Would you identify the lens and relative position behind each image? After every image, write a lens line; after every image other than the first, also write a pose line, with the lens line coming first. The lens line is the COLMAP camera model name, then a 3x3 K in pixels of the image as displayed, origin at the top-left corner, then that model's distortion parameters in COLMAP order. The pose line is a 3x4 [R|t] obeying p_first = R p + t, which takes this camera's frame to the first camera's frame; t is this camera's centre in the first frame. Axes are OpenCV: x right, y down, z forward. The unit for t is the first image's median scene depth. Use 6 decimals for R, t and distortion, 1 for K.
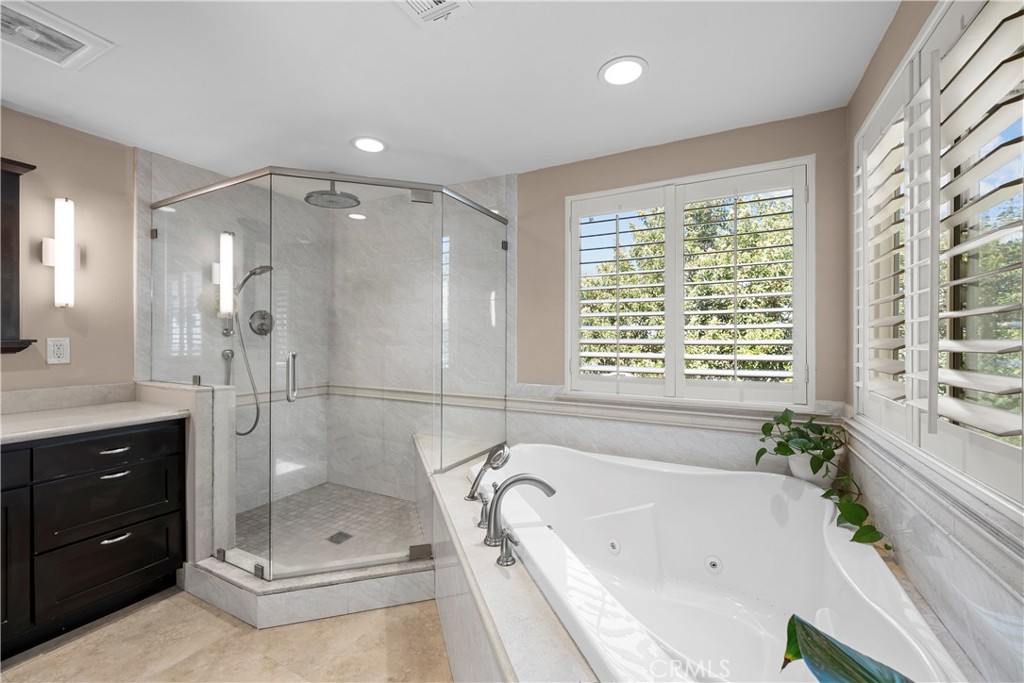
lens RADIAL K [[416.7, 0, 511.1], [0, 416.7, 340.4], [0, 0, 1]] dist [-0.000723, 0.000165]
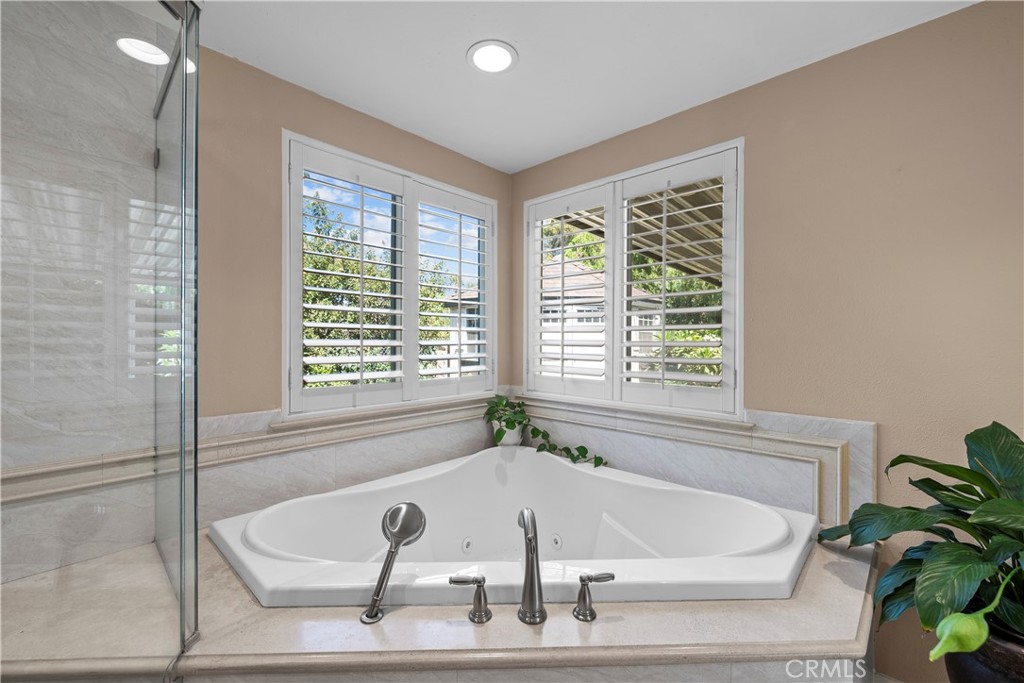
lens RADIAL K [[416.7, 0, 509.3], [0, 416.7, 340.9], [0, 0, 1]] dist [-0.000723, 0.000165]
pose [[0.267756, -0.000943, 0.963486, -0.470391], [0.000499, 1.000000, 0.000840, -0.001004], [-0.963487, 0.000255, 0.267757, 0.522778]]
